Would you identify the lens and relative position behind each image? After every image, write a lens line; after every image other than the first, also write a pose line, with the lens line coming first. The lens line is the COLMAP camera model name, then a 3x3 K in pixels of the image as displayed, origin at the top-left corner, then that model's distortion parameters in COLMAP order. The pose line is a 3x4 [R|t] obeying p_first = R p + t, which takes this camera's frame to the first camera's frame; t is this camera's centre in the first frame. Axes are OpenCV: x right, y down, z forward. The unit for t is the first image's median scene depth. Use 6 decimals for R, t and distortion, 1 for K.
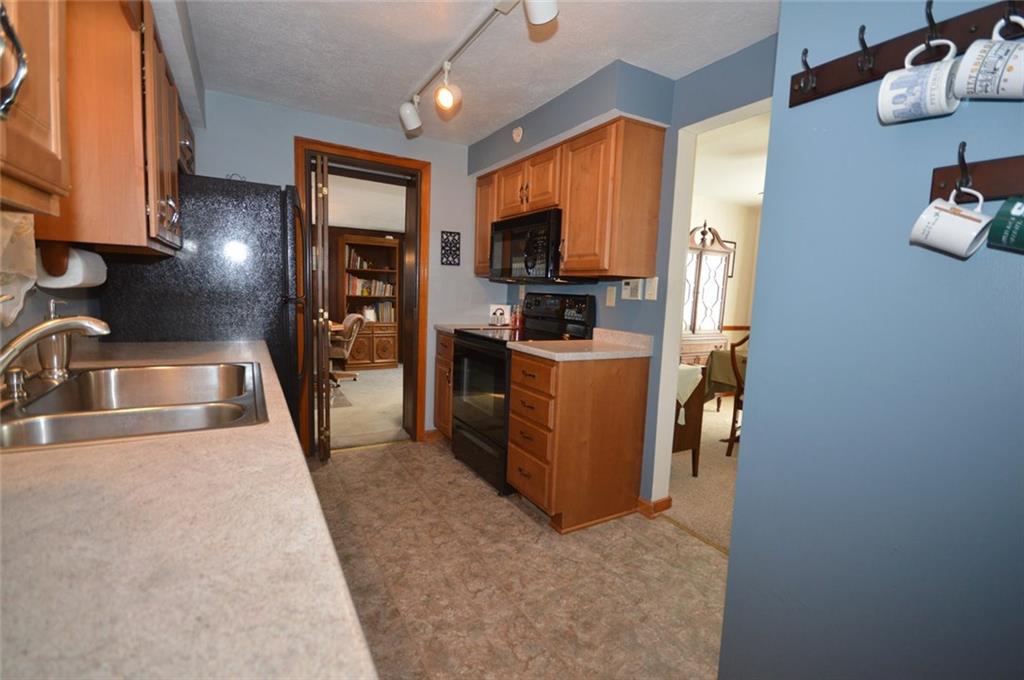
lens RADIAL K [[452.2, 0, 514.7], [0, 452.2, 338.9], [0, 0, 1]] dist [0.001364, -0.010480]
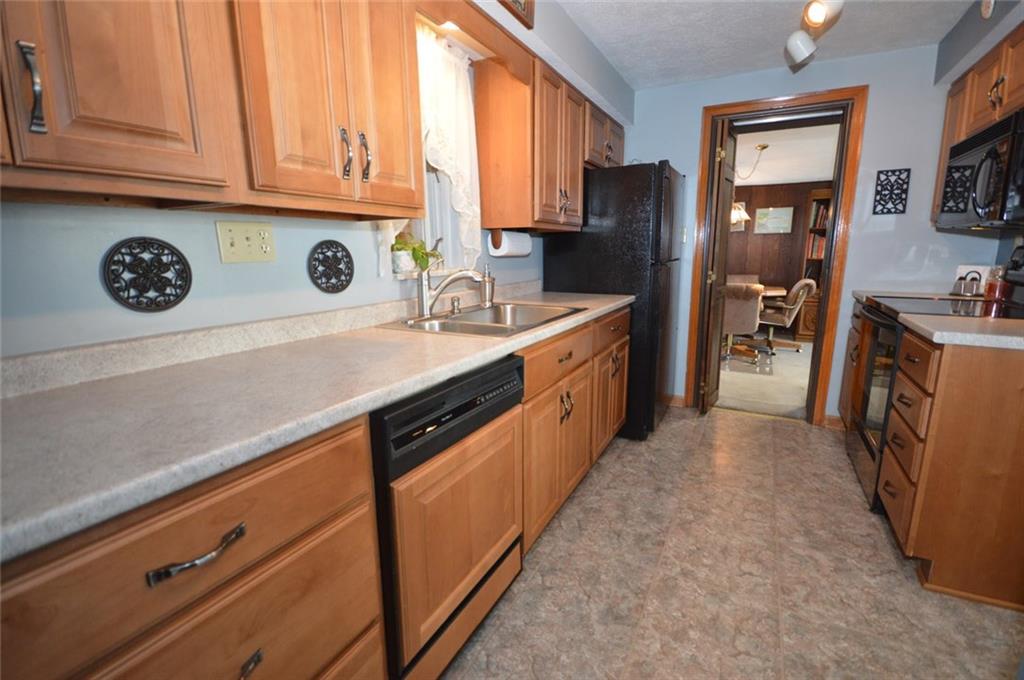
lens RADIAL K [[452.2, 0, 514.7], [0, 452.2, 338.9], [0, 0, 1]] dist [0.001364, -0.010480]
pose [[0.512890, 0.122937, -0.849606, 0.252321], [-0.062048, 0.992413, 0.106144, 0.007585], [0.856209, -0.001724, 0.516627, 0.070216]]
